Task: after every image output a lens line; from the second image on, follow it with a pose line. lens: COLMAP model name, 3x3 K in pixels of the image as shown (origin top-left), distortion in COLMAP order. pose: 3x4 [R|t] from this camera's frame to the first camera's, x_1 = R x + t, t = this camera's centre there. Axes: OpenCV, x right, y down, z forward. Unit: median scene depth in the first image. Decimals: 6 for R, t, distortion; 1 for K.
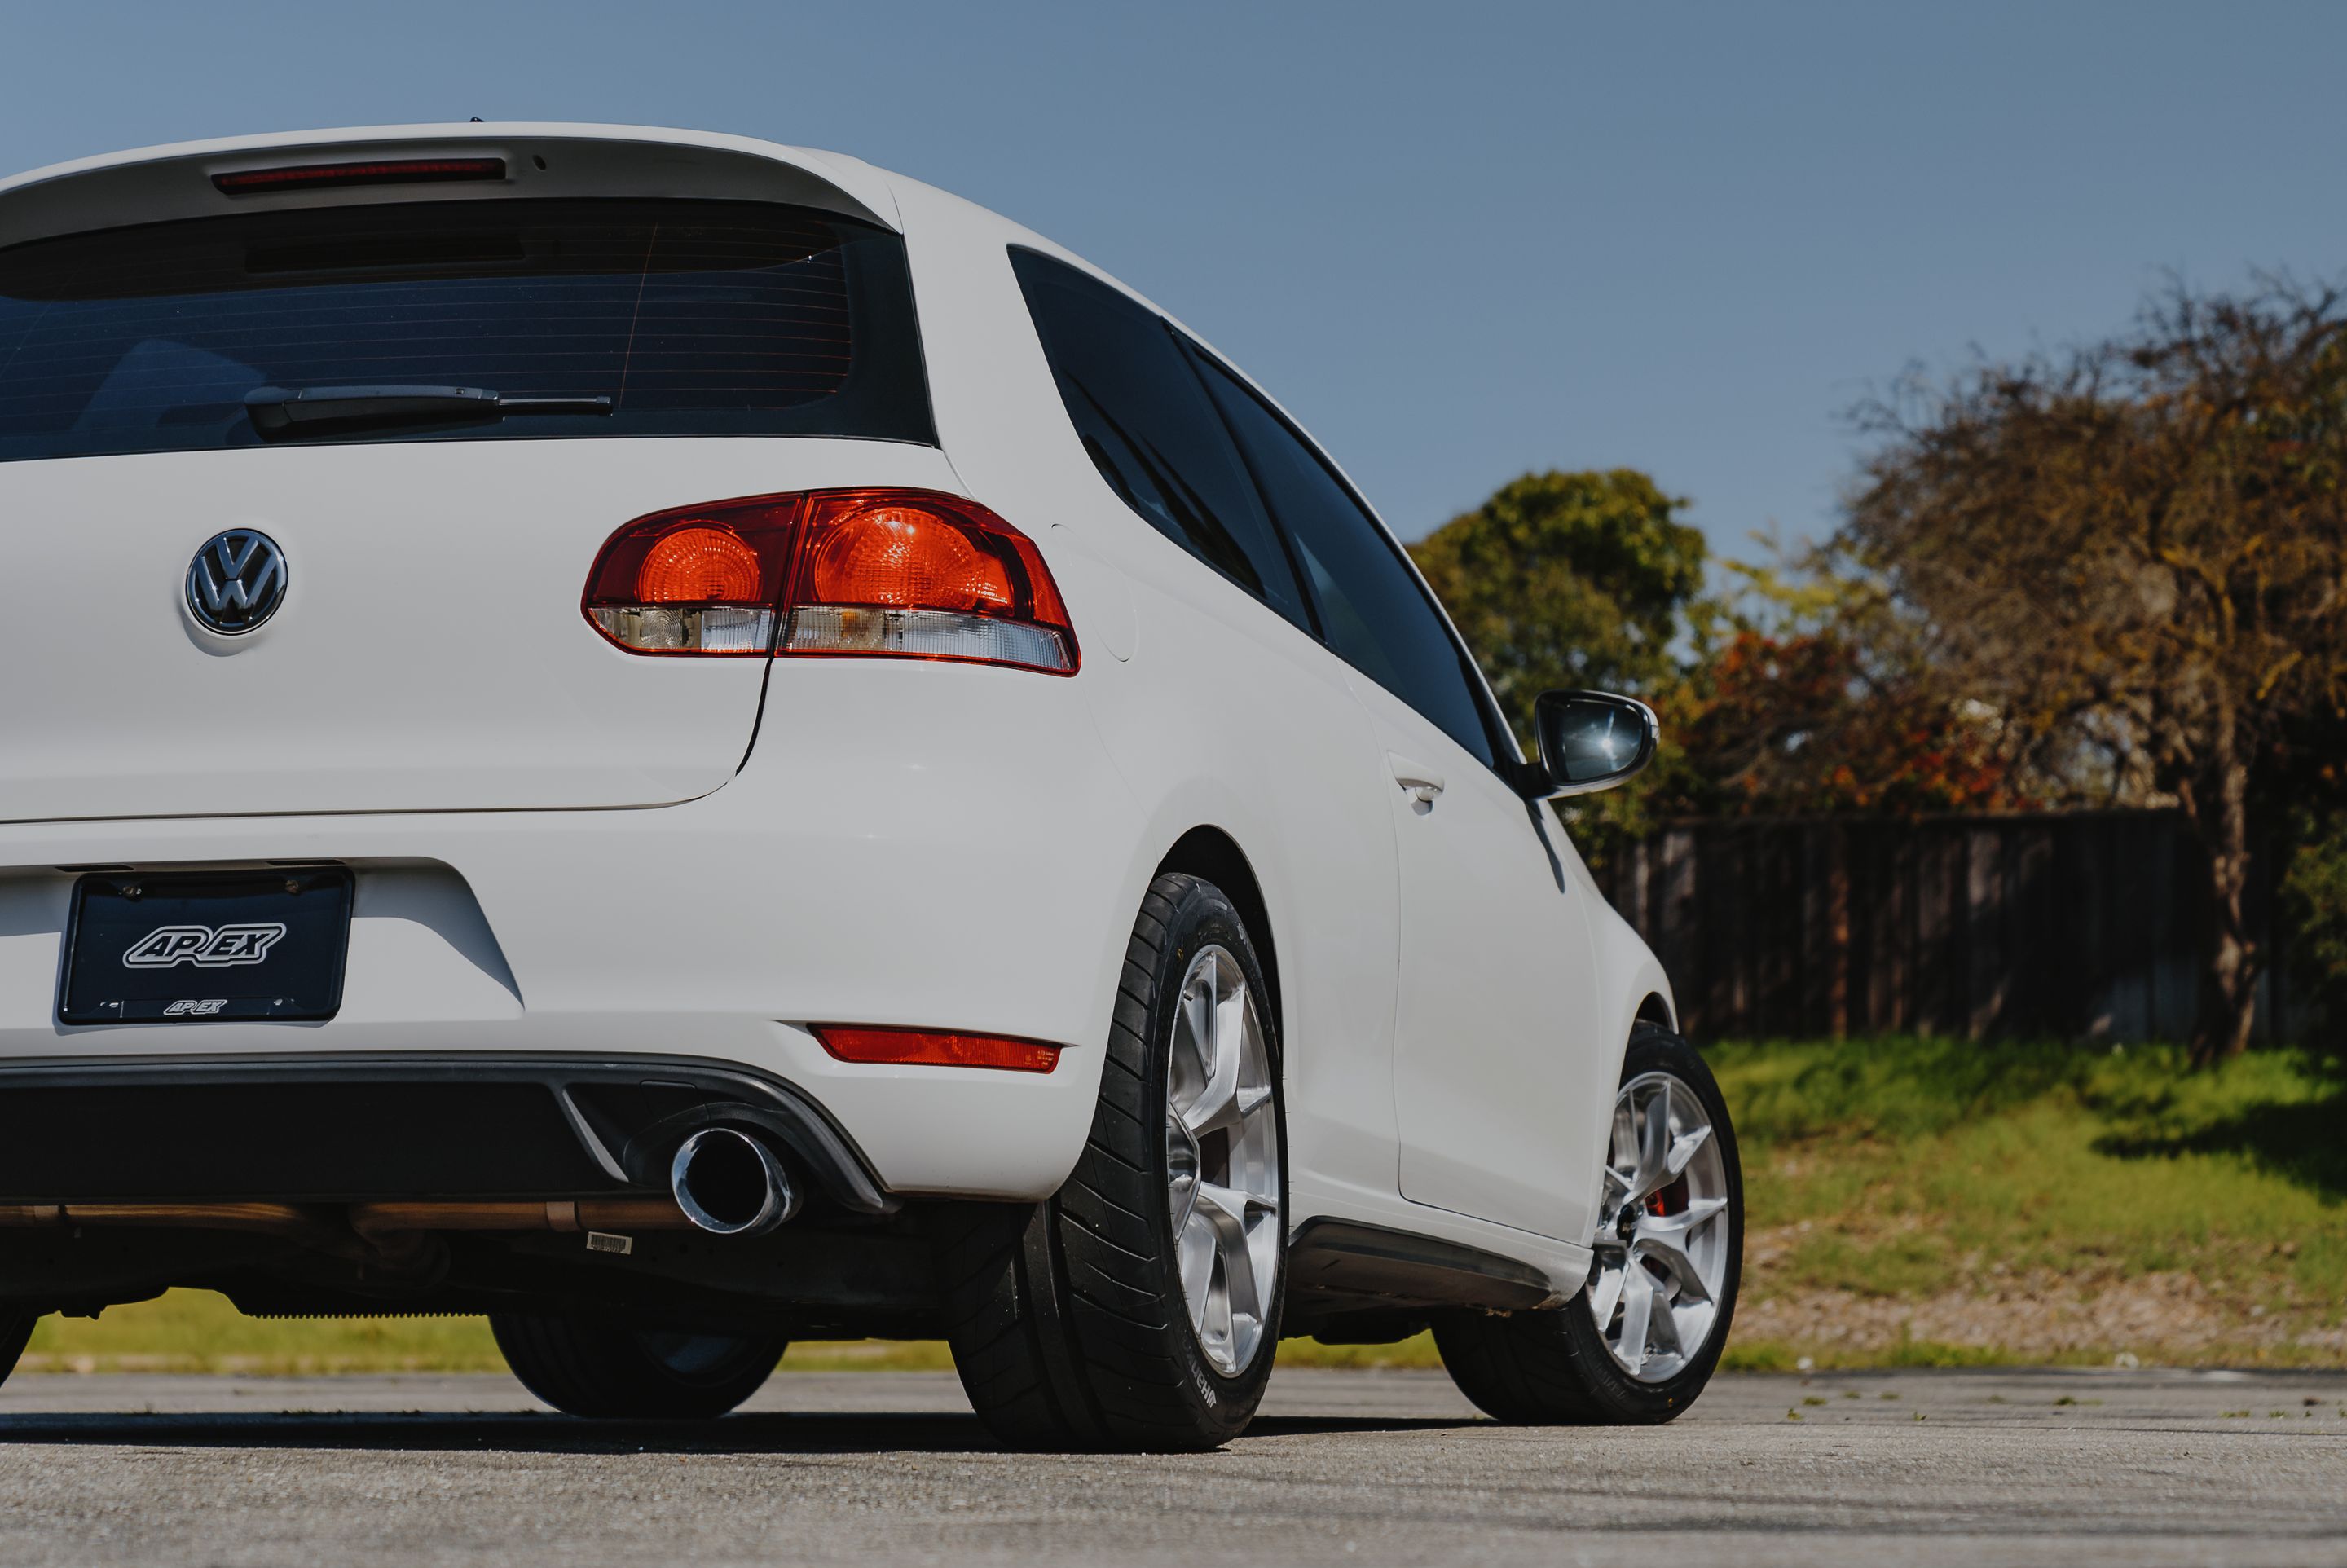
lens RADIAL K [[5607.2, 0, 1364.2], [0, 5607.2, 781.3], [0, 0, 1]] dist [0.014564, 0.102973]
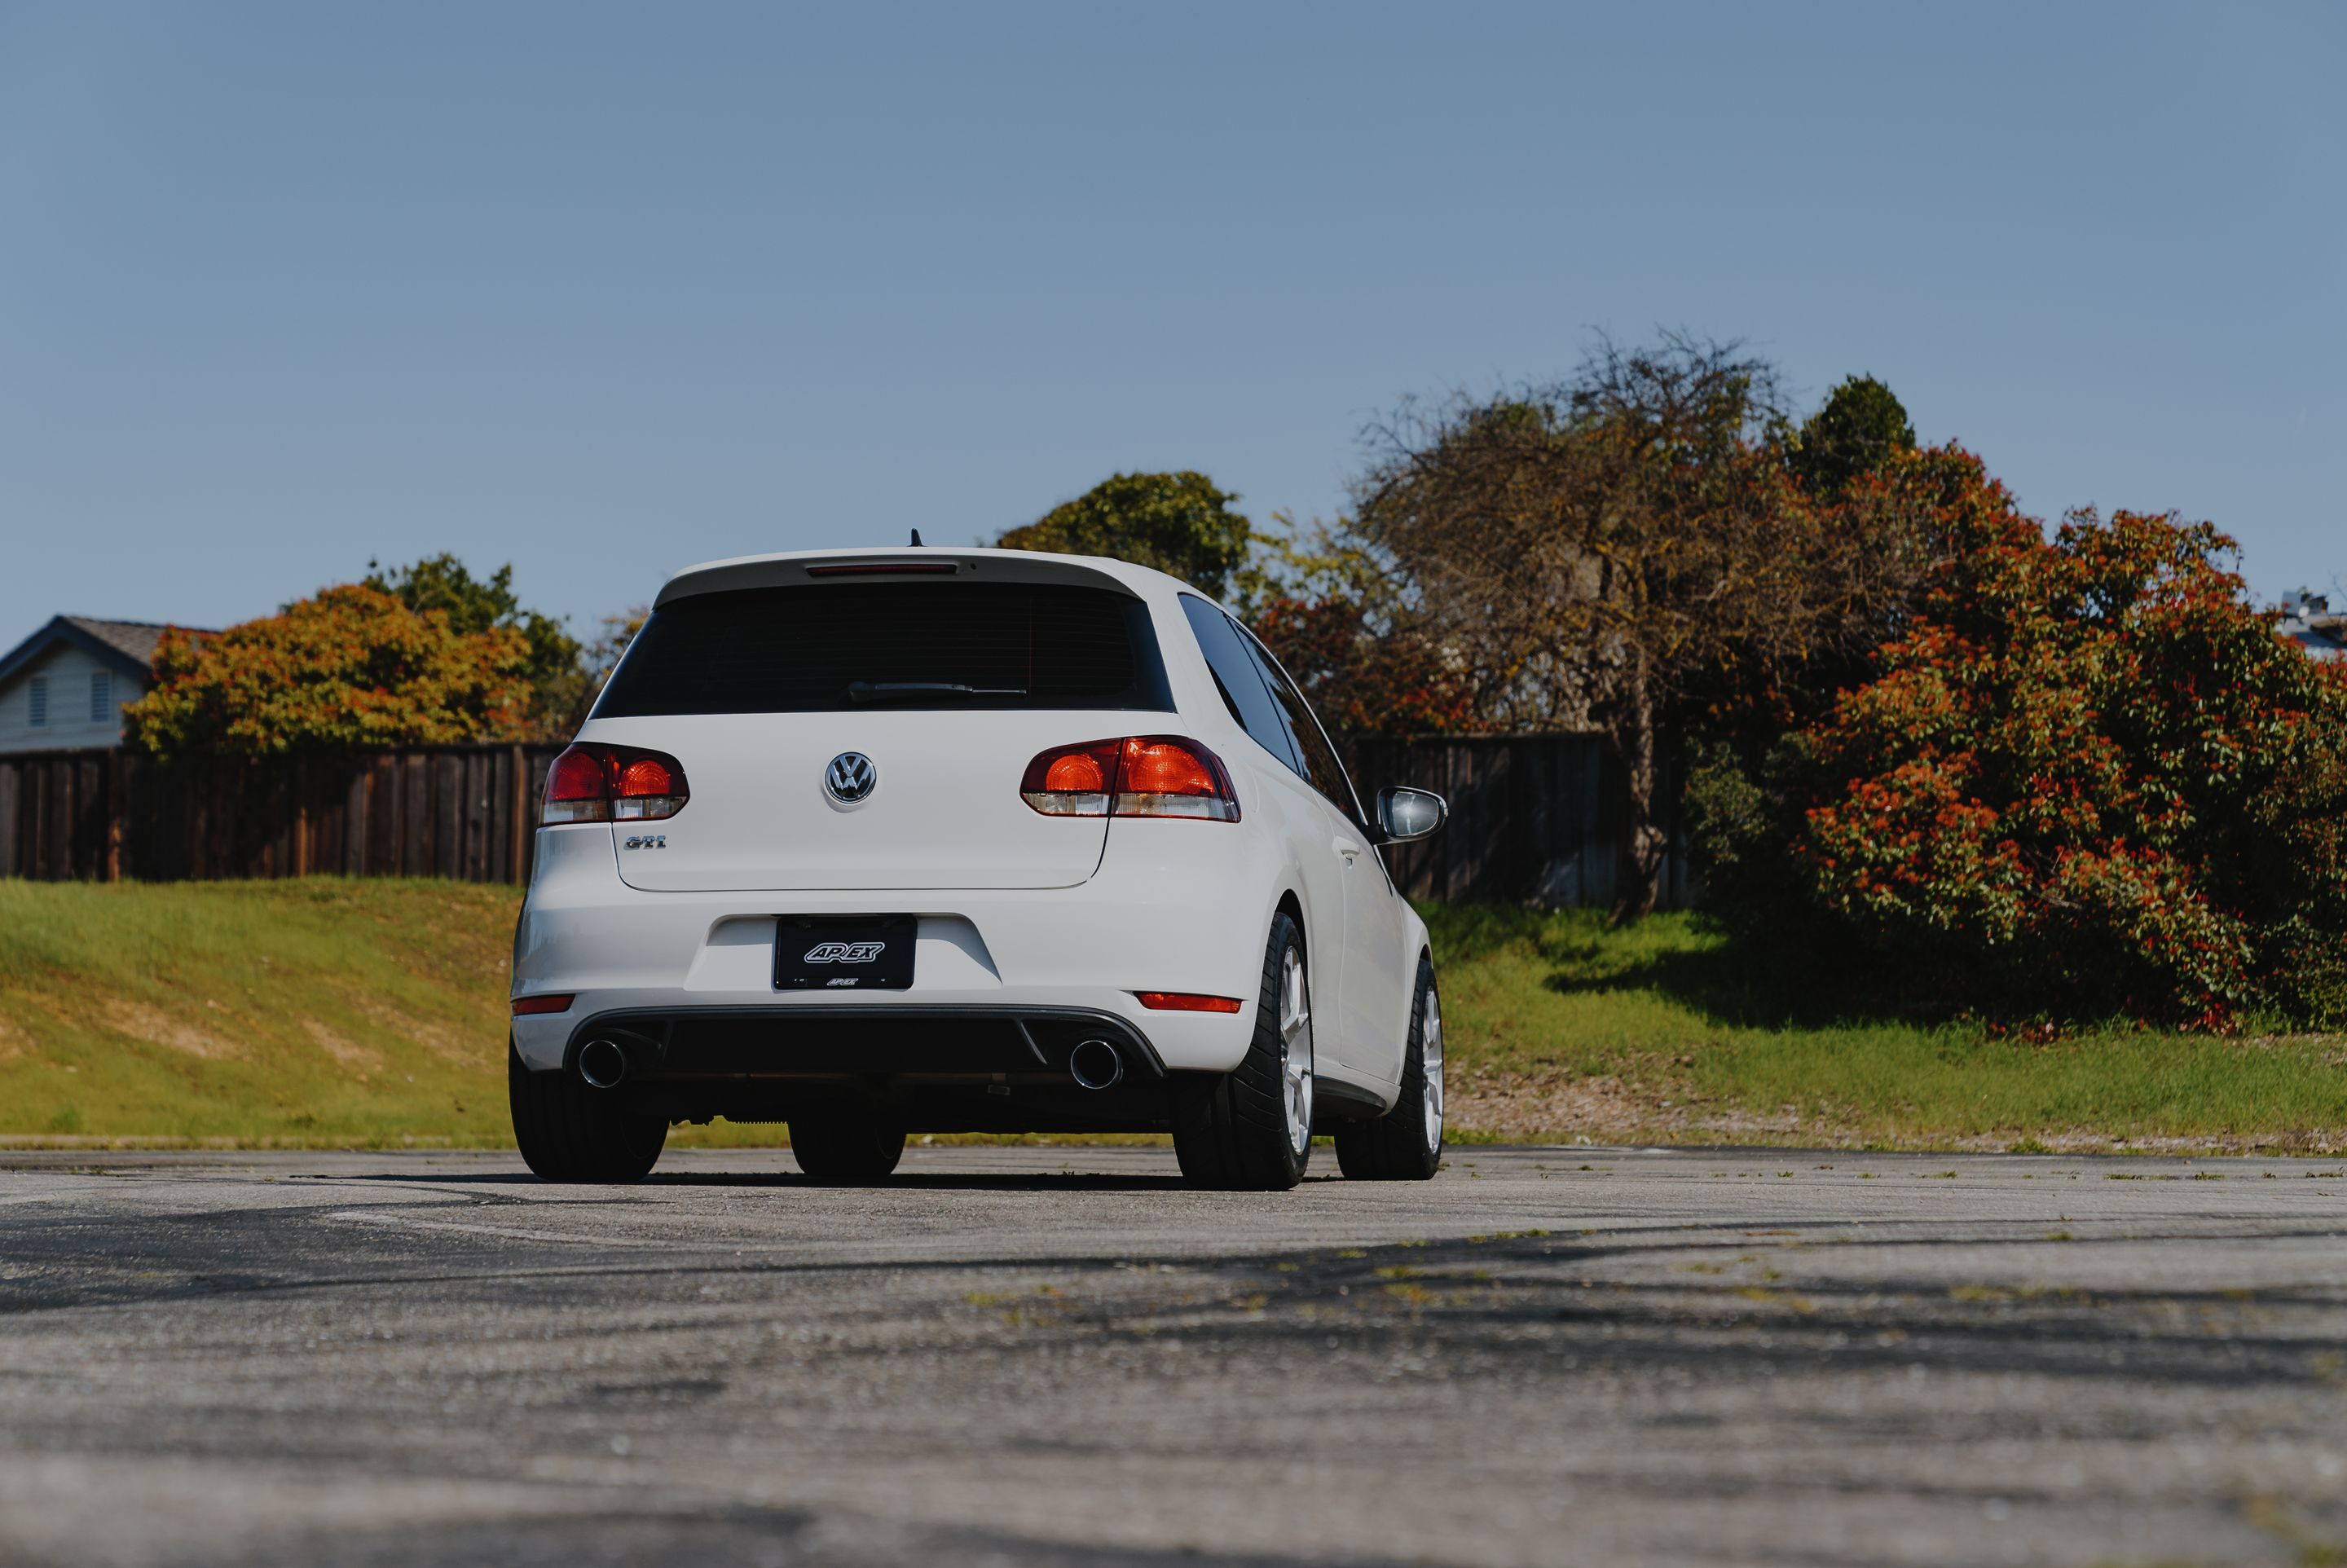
lens RADIAL K [[4672.1, 0, 1176.6], [0, 4672.1, 914.9], [0, 0, 1]] dist [-0.029510, 0.465451]
pose [[0.997897, 0.004440, 0.064666, -0.036004], [-0.008029, 0.998435, 0.055348, -0.015429], [-0.064319, -0.055751, 0.996371, -0.141513]]
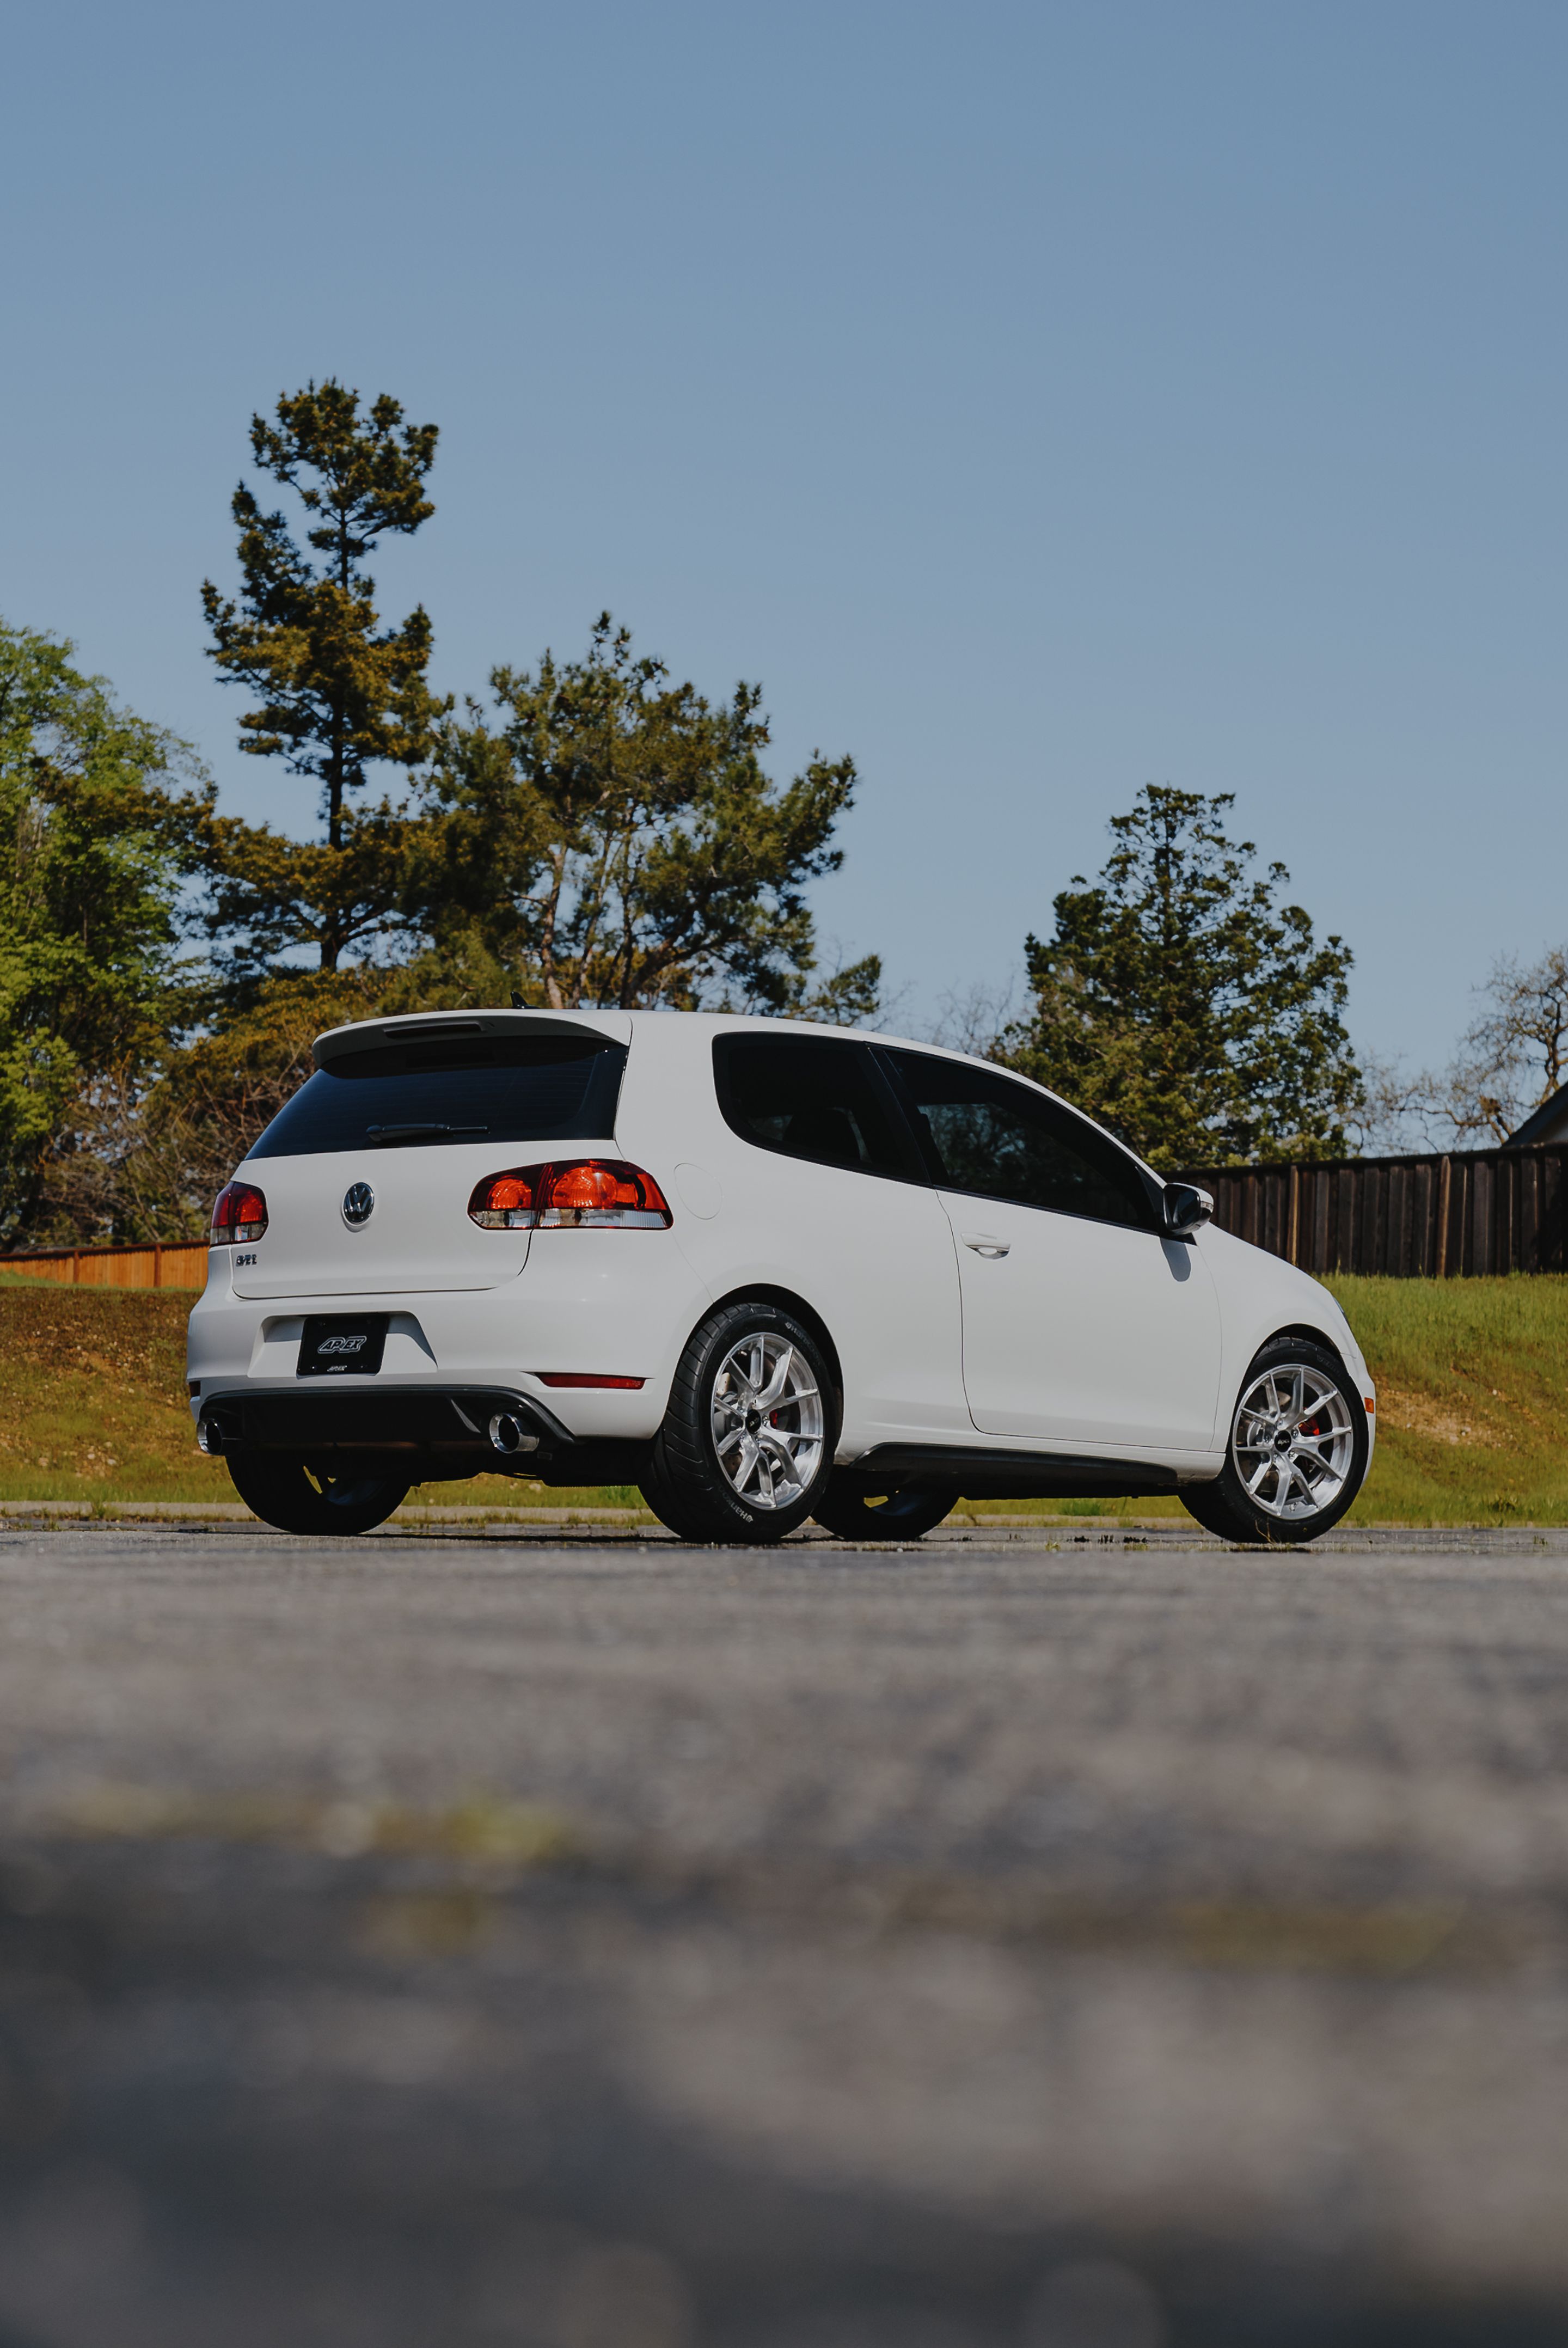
lens RADIAL K [[4888.5, 0, 740.0], [0, 4888.5, 1277.6], [0, 0, 1]] dist [0.032509, 0.341024]
pose [[0.901064, -0.019691, -0.433239, 0.175791], [0.041698, 0.998274, 0.041353, -0.016423], [0.431677, -0.055327, 0.900330, -0.180644]]
